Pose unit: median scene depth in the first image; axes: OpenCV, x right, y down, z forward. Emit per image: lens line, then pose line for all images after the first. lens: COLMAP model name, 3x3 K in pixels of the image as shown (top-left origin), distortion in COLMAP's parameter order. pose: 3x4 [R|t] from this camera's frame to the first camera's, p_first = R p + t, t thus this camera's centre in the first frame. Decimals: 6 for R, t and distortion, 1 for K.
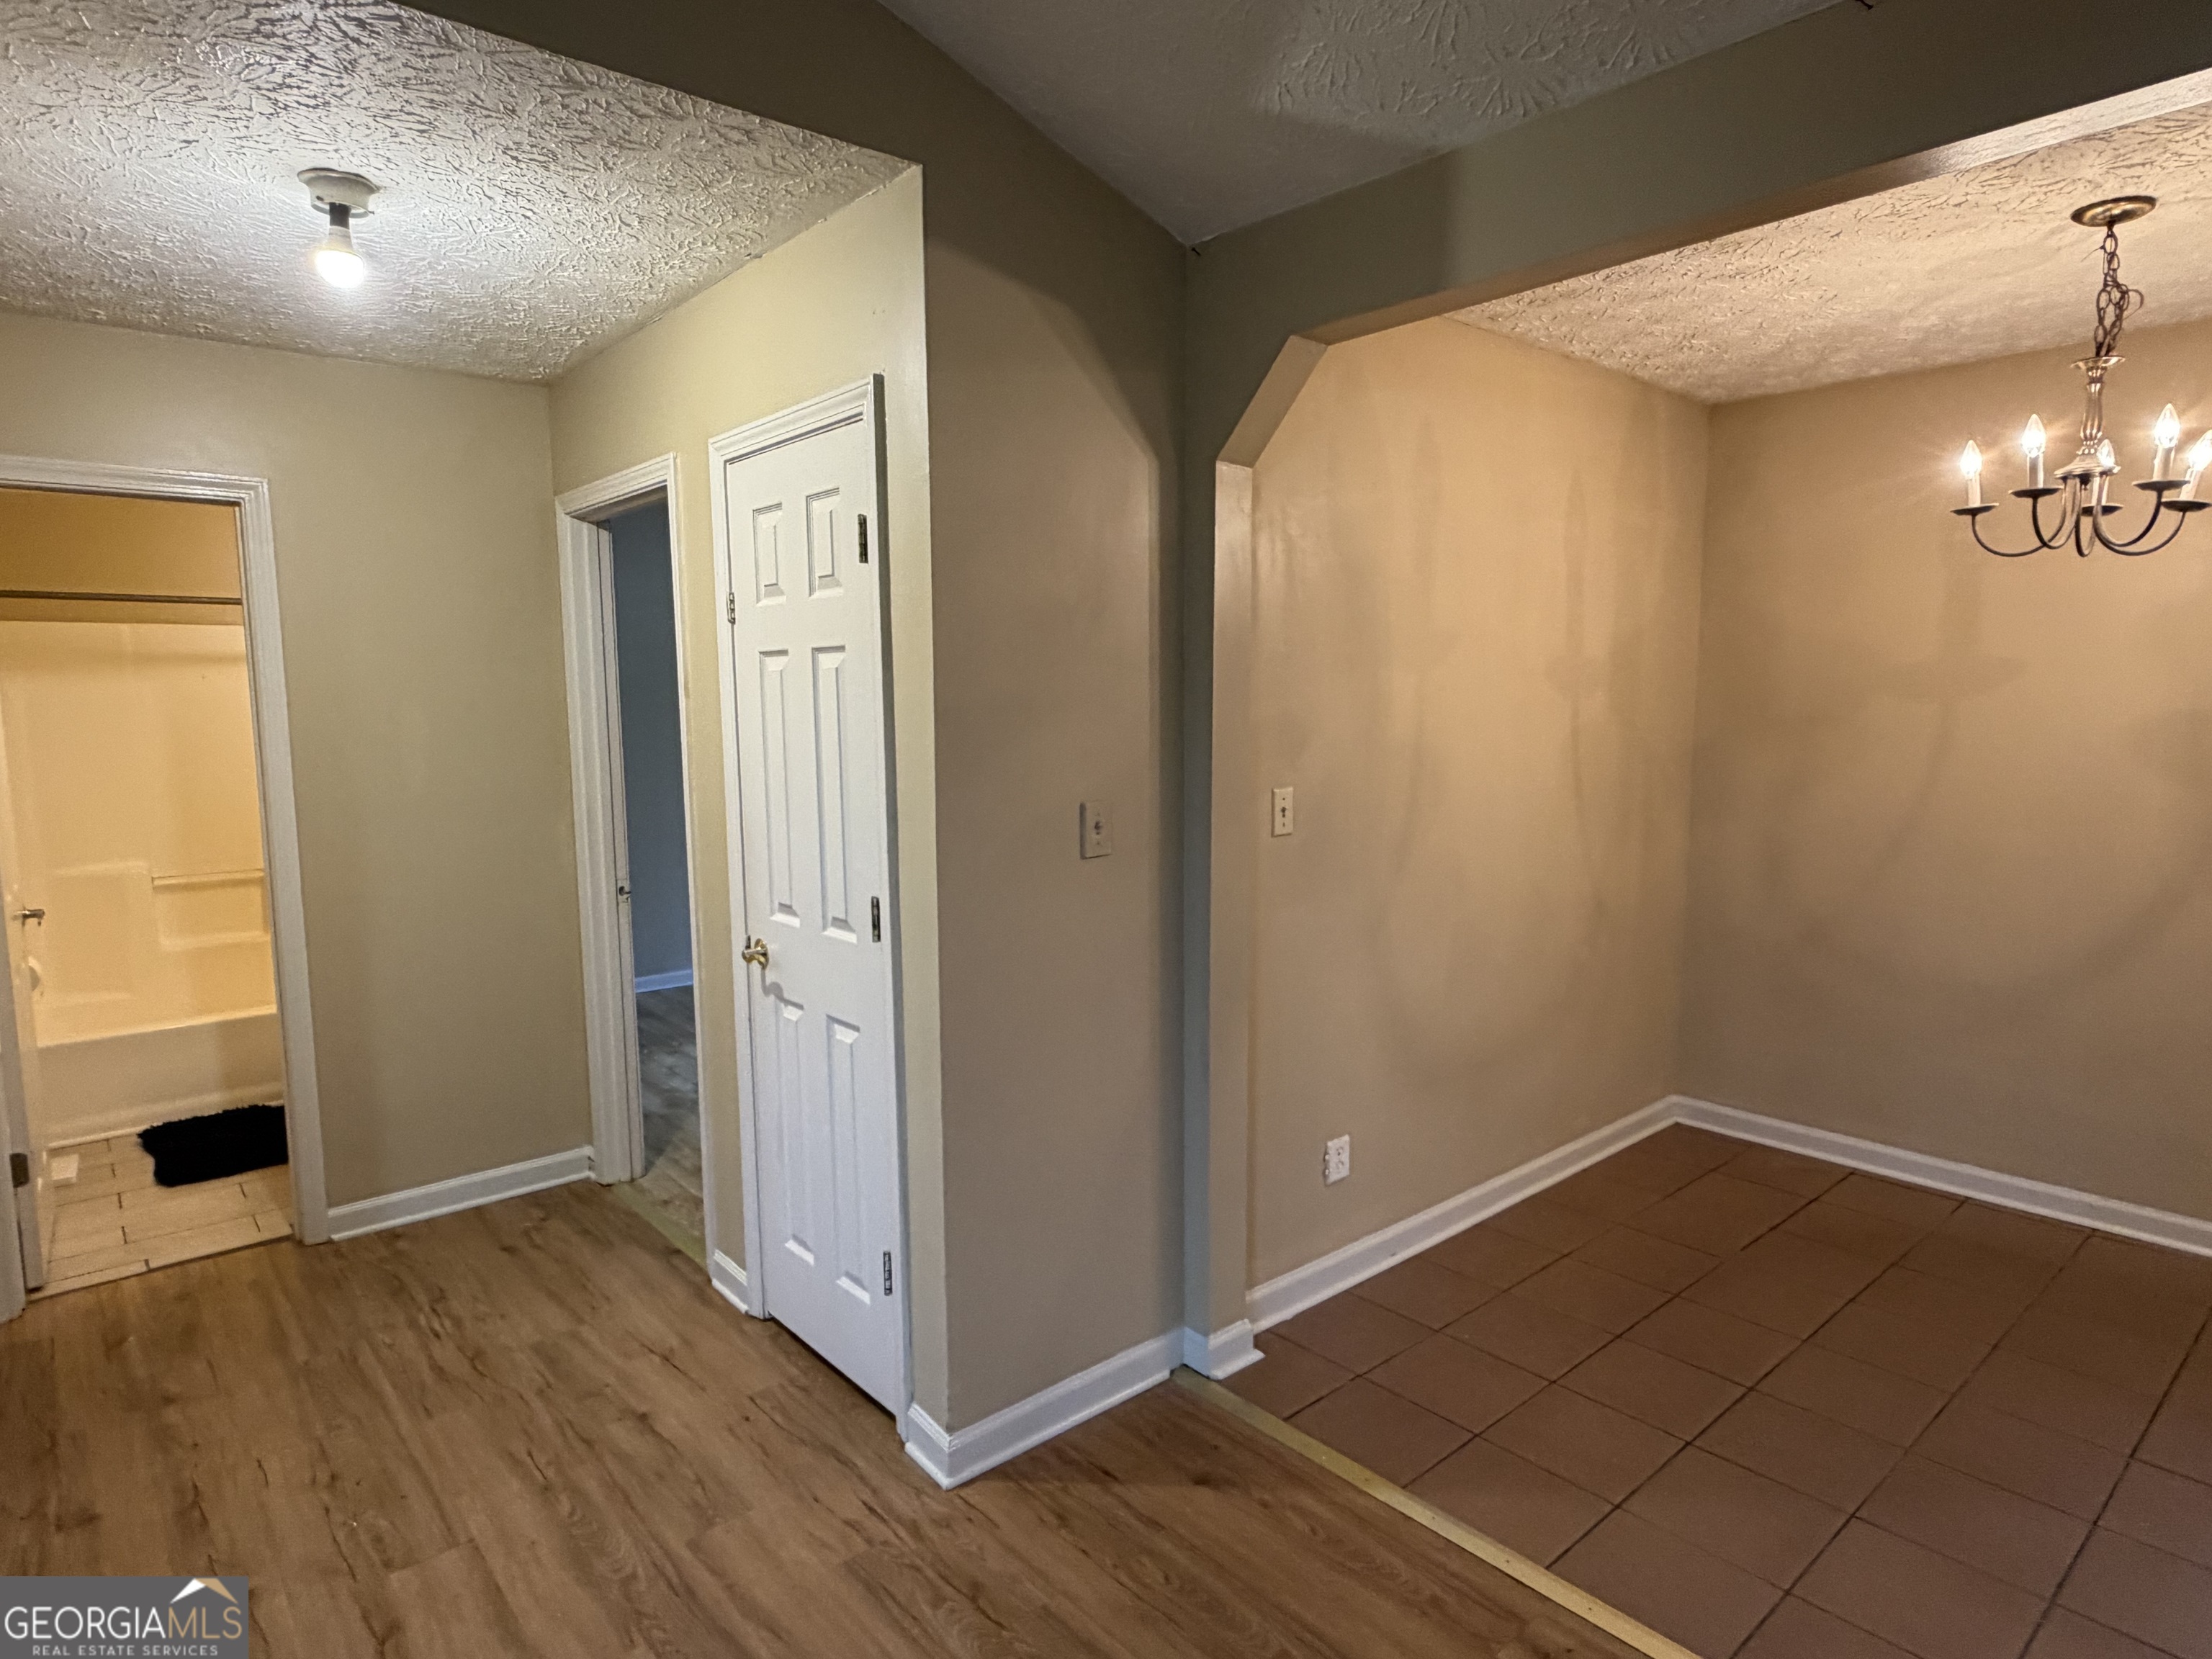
lens RADIAL K [[1242.2, 0, 1108.0], [0, 1242.2, 837.1], [0, 0, 1]] dist [0.004824, -0.000679]
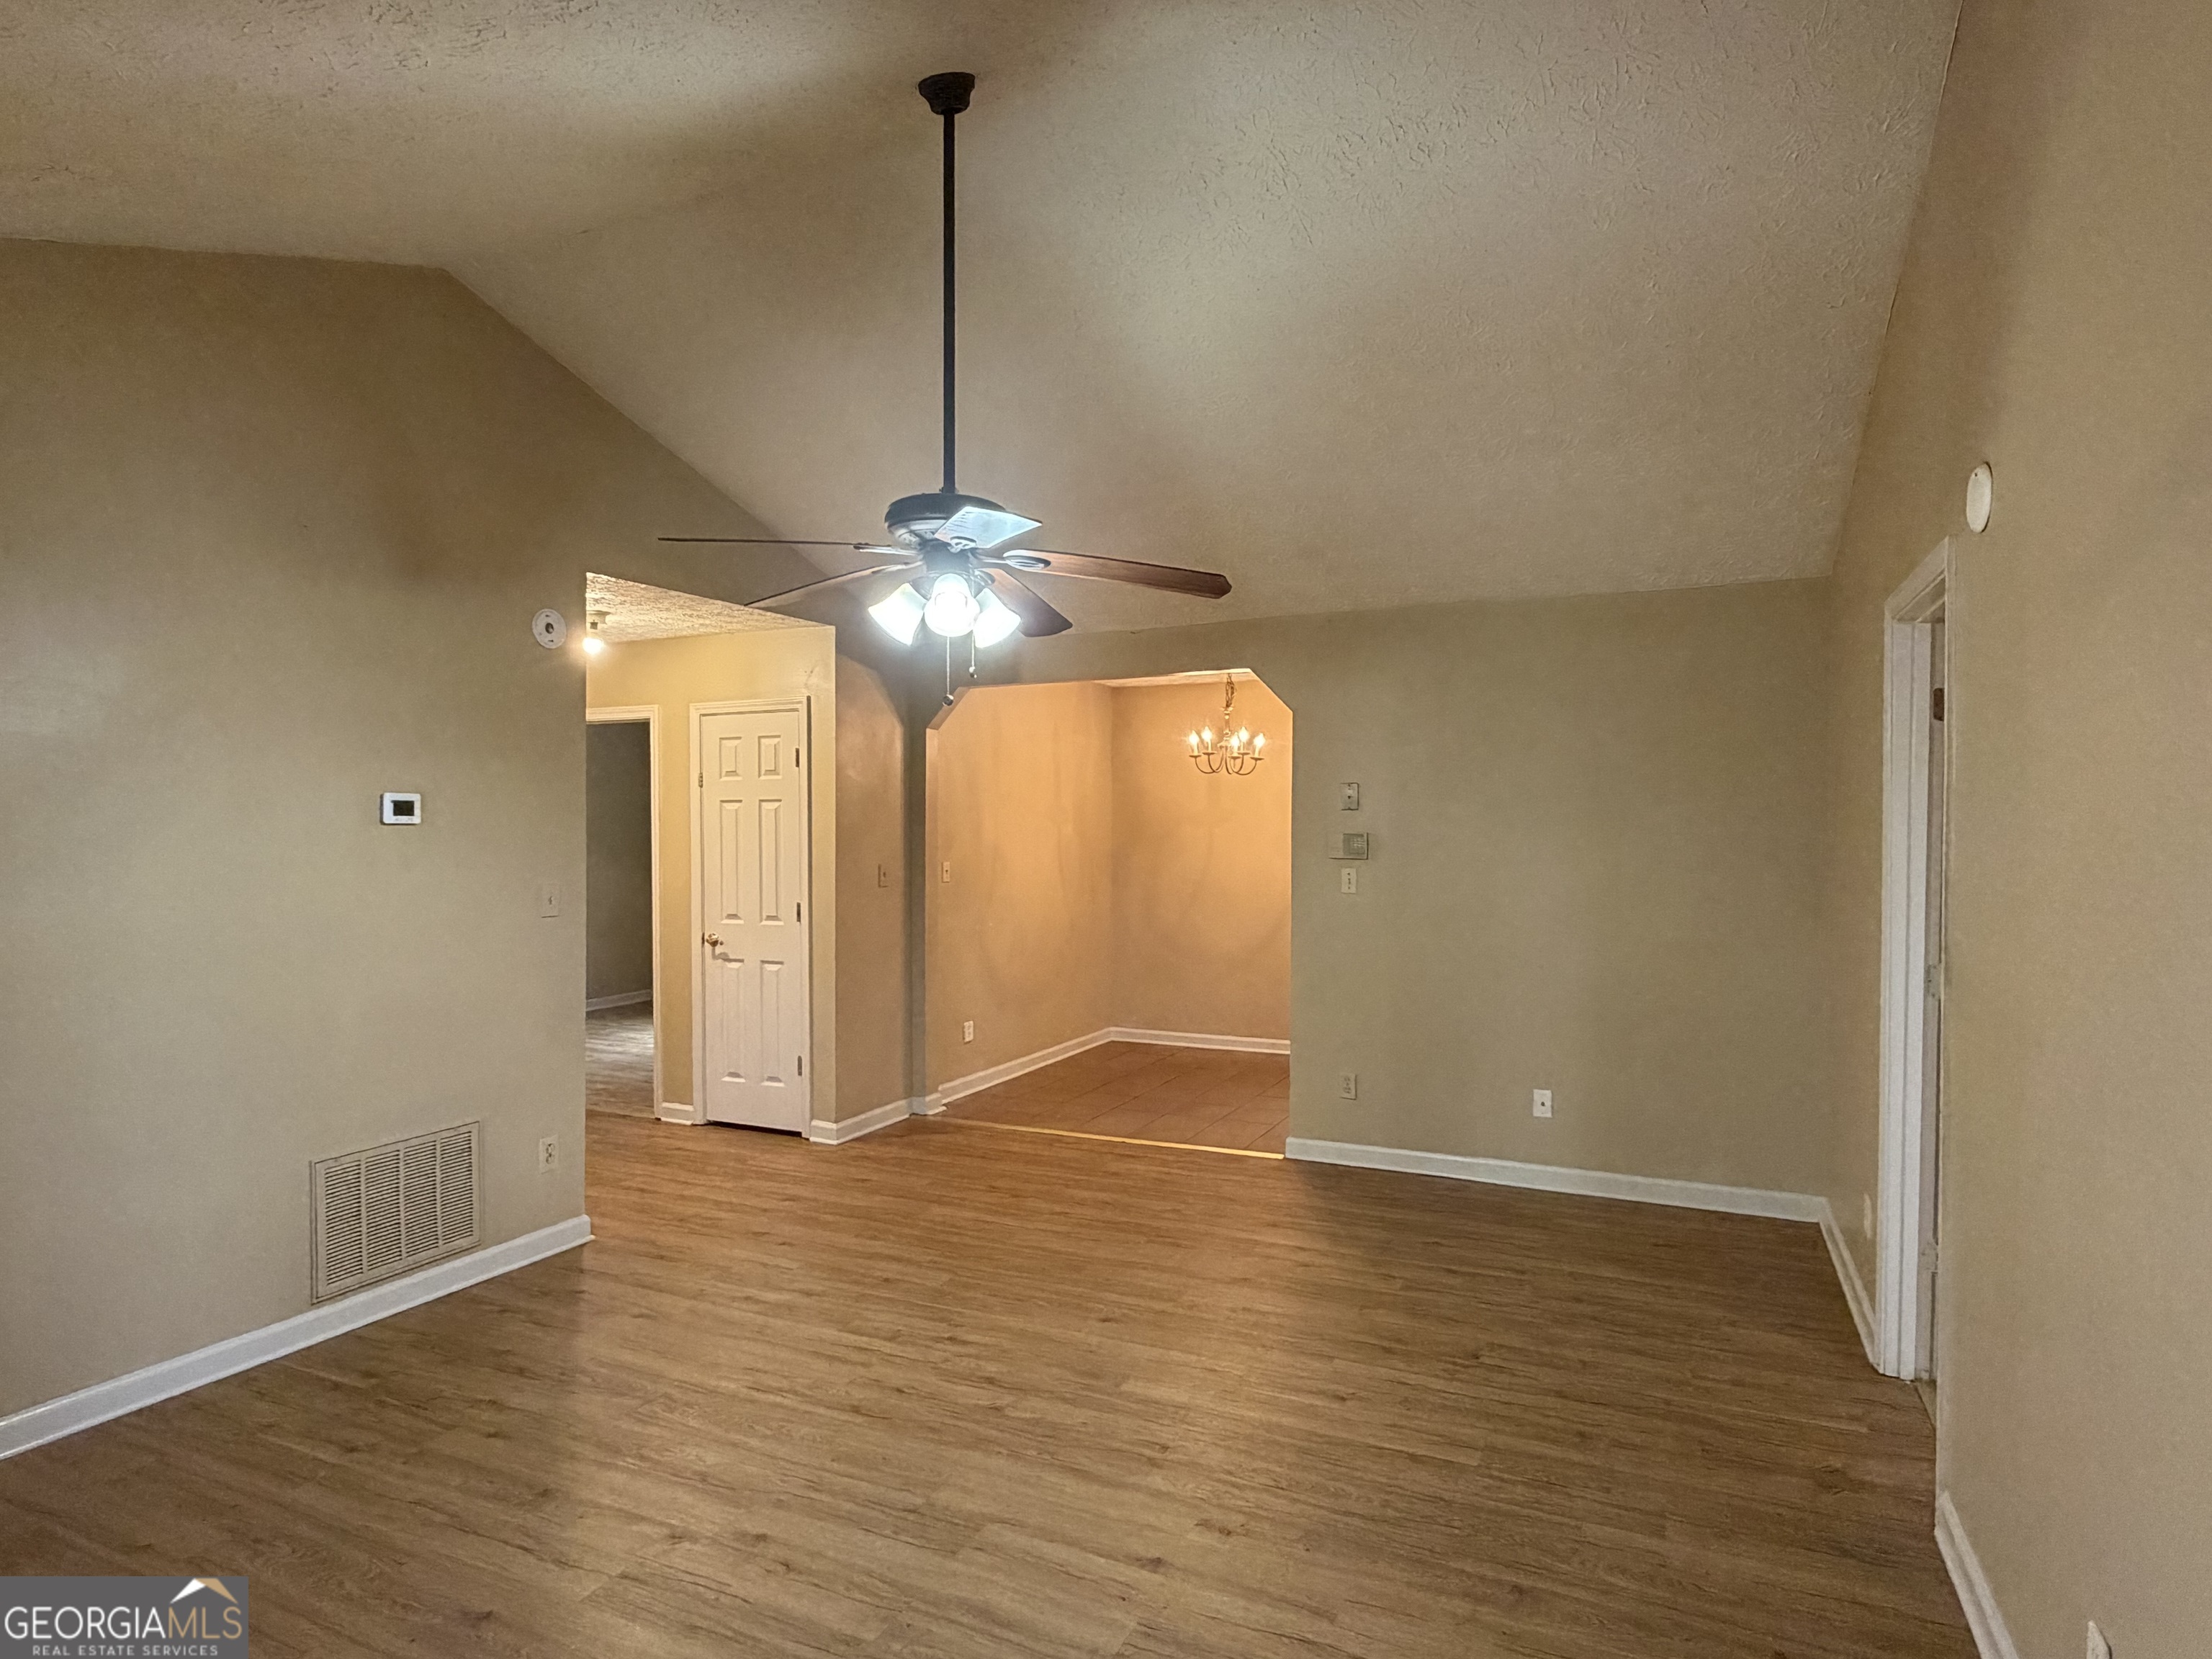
lens RADIAL K [[1242.2, 0, 1105.6], [0, 1242.2, 835.6], [0, 0, 1]] dist [0.004824, -0.000679]
pose [[0.911612, 0.003338, 0.411039, -0.595382], [0.044781, 0.993209, -0.107380, 0.191545], [-0.408606, 0.116296, 0.905271, -1.349040]]
